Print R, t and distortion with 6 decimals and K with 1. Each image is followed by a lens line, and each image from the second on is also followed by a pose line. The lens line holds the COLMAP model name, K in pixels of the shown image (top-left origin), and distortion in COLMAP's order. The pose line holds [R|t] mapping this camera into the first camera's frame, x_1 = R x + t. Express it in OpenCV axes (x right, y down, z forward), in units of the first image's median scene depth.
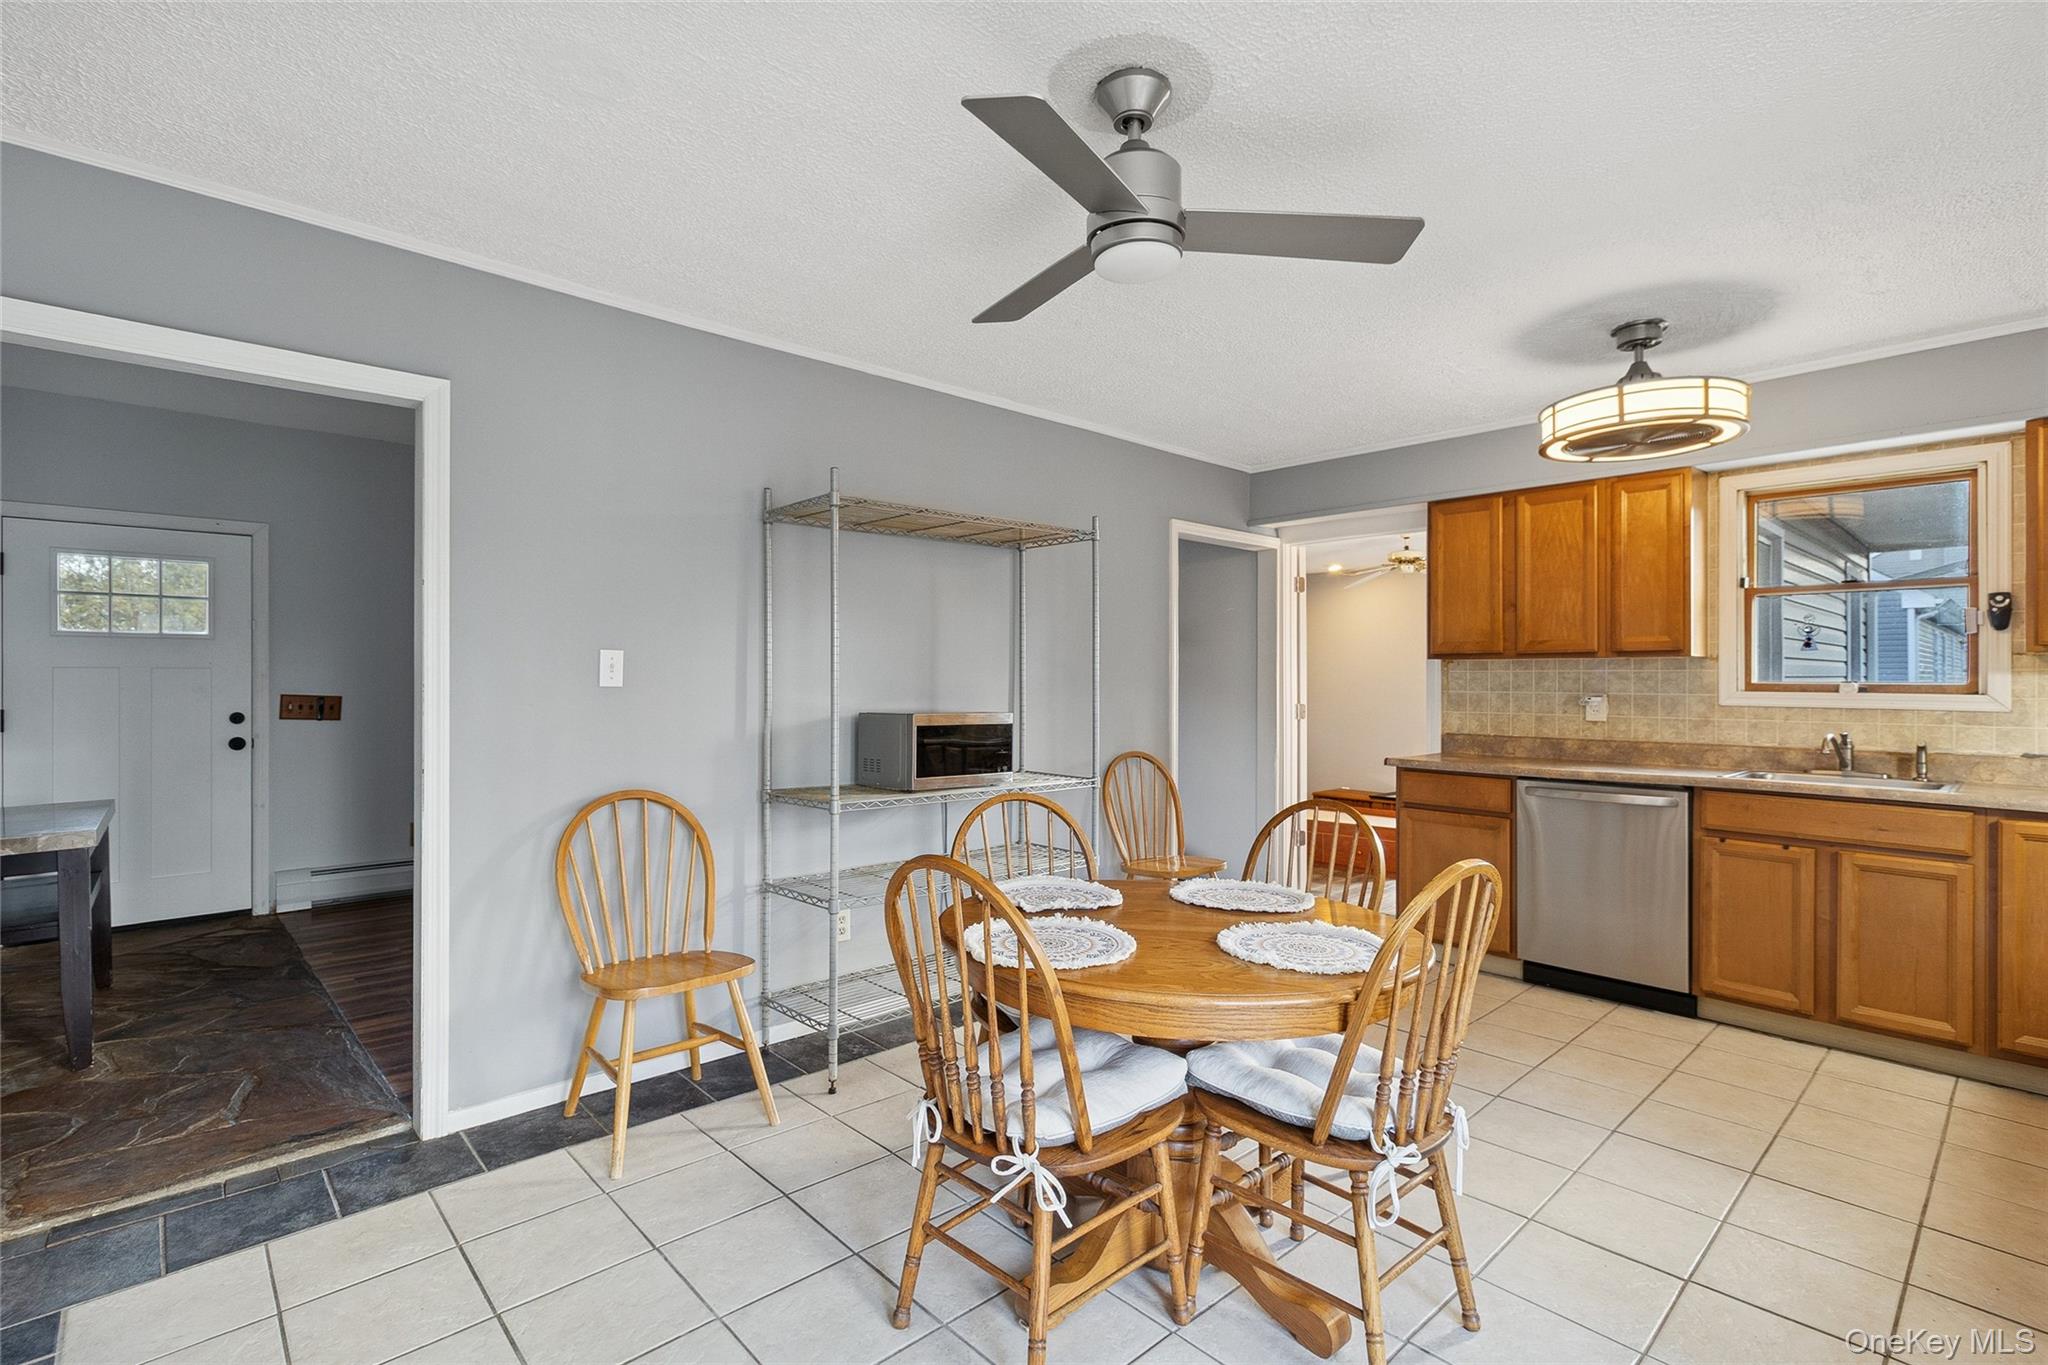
lens RADIAL K [[954.2, 0, 1029.1], [0, 954.2, 673.4], [0, 0, 1]] dist [0.003963, 0.000662]
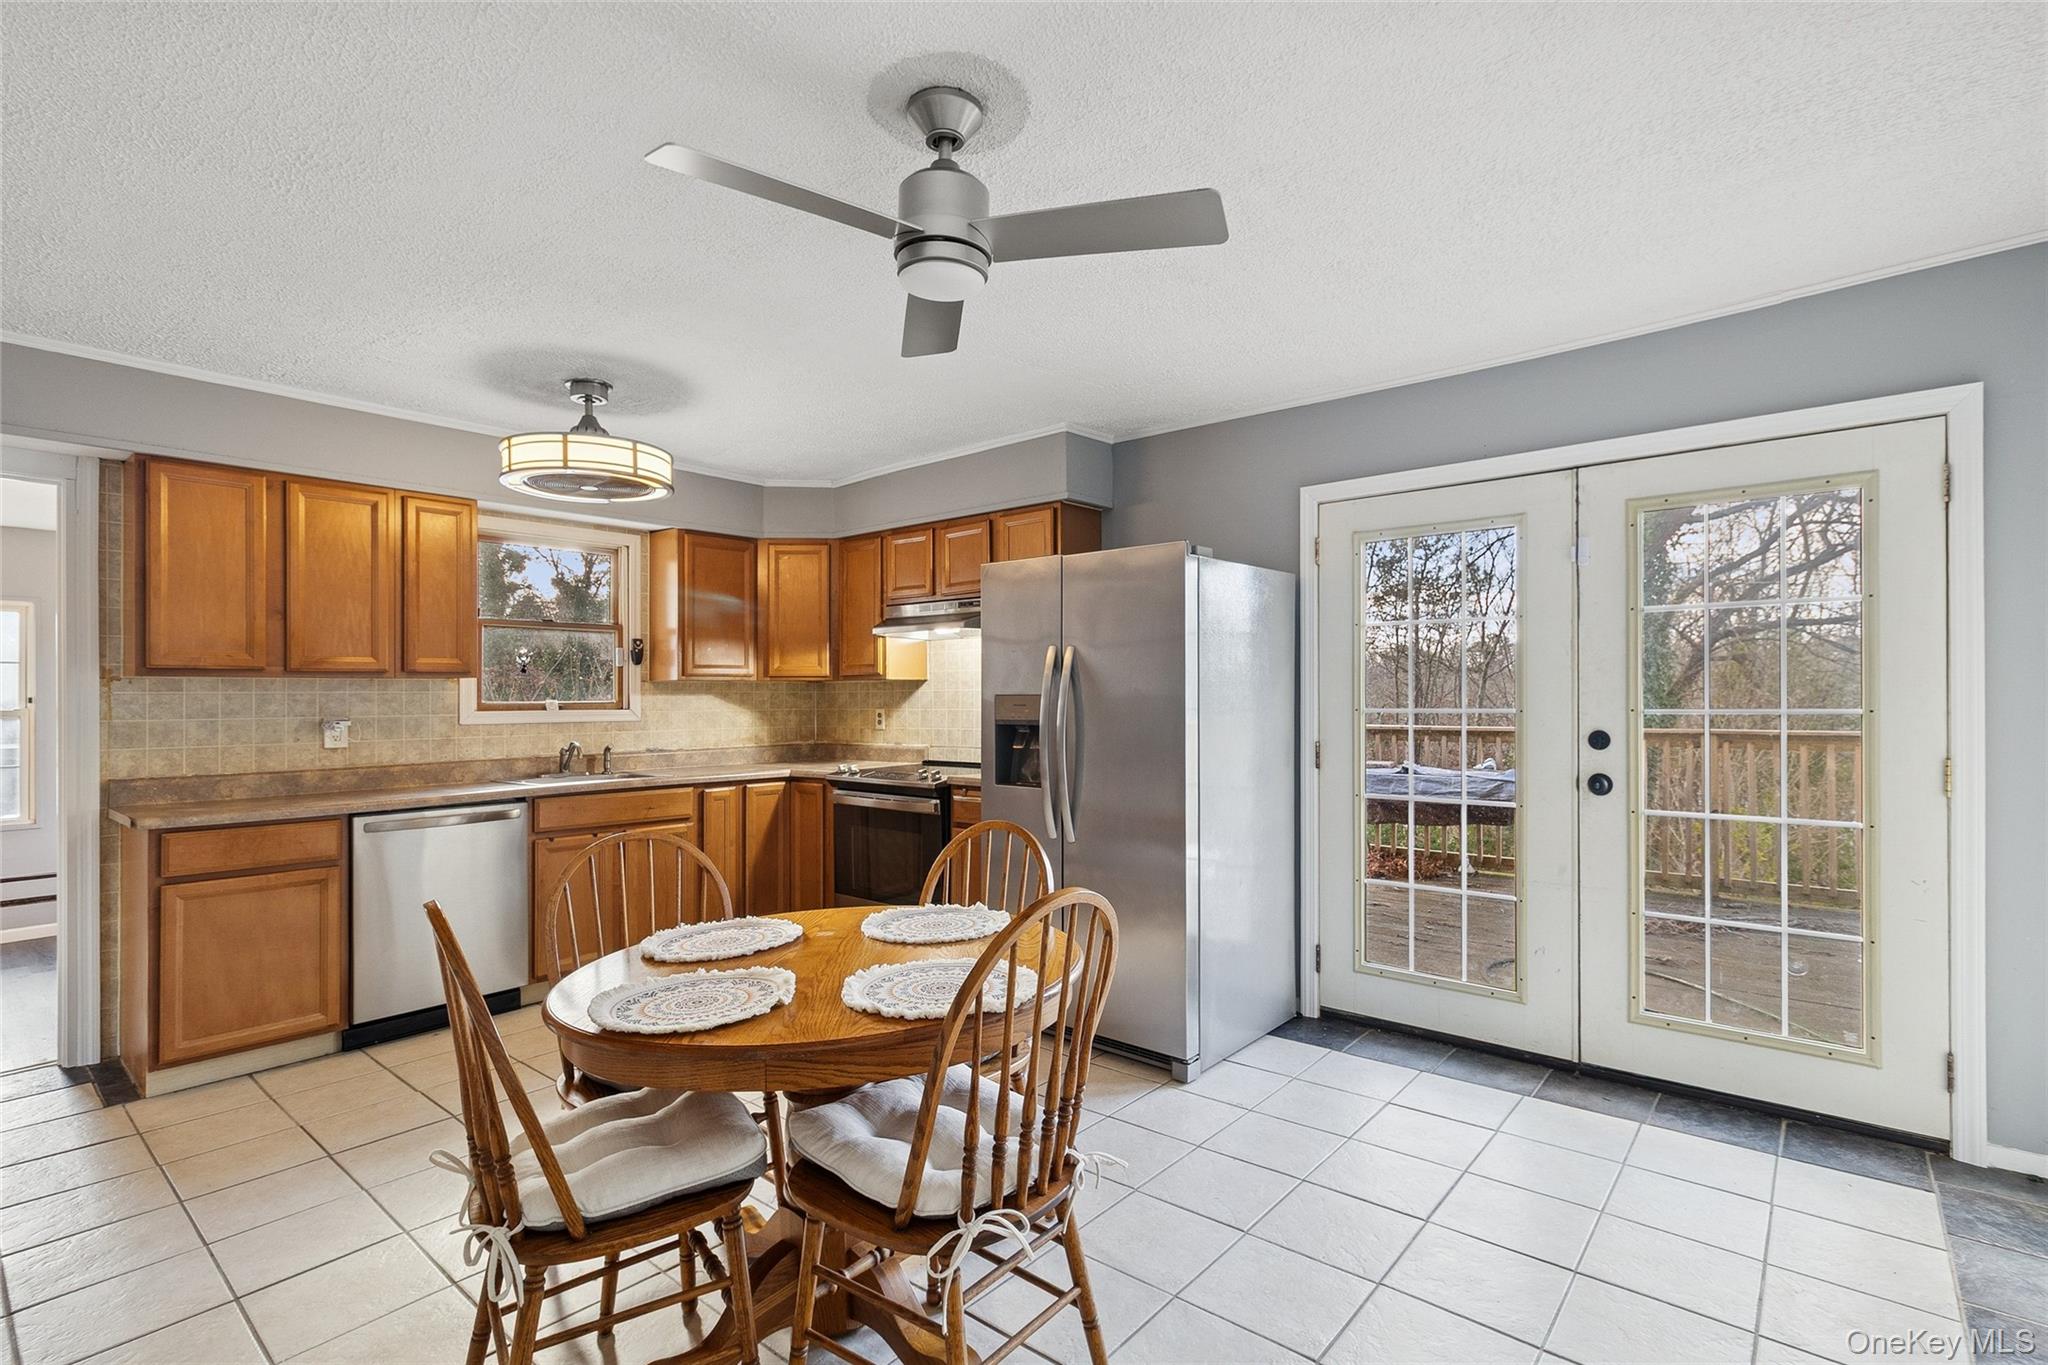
lens RADIAL K [[952.7, 0, 1032.3], [0, 952.7, 681.2], [0, 0, 1]] dist [0.001456, -0.000175]
pose [[-0.118718, 0.017650, 0.992771, -0.421471], [0.007030, 0.999832, -0.016935, 0.007501], [-0.992903, 0.004969, -0.118822, 0.496816]]
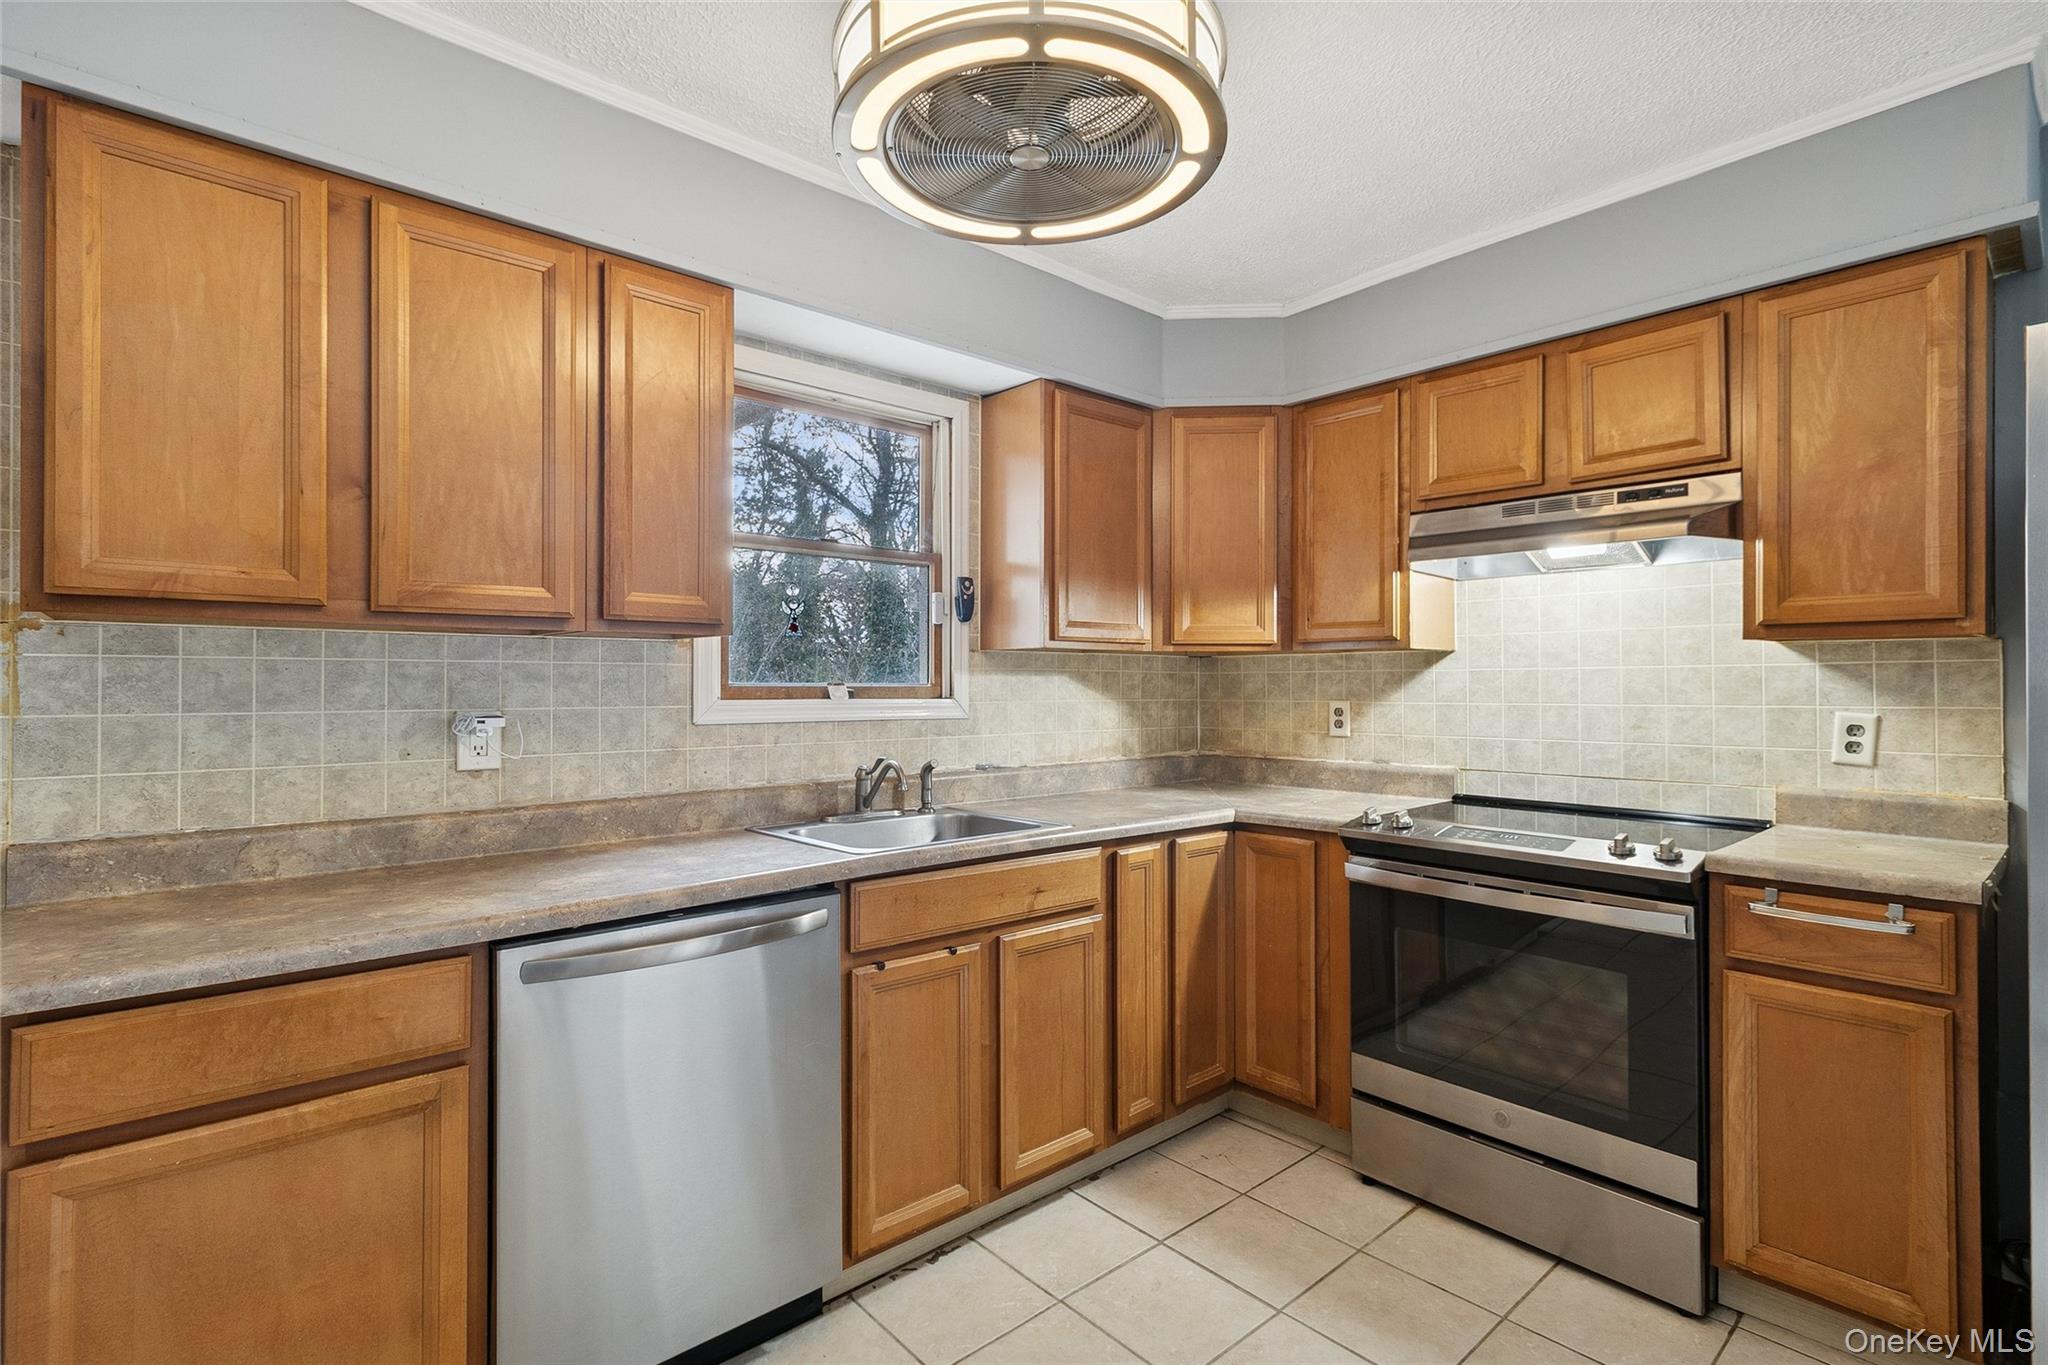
lens RADIAL K [[954.2, 0, 1029.1], [0, 954.2, 673.4], [0, 0, 1]] dist [0.003963, 0.000662]
pose [[0.025750, 0.012332, 0.999592, 0.148891], [-0.001526, 0.999923, -0.012296, 0.009392], [-0.999667, -0.001209, 0.025766, 0.792681]]
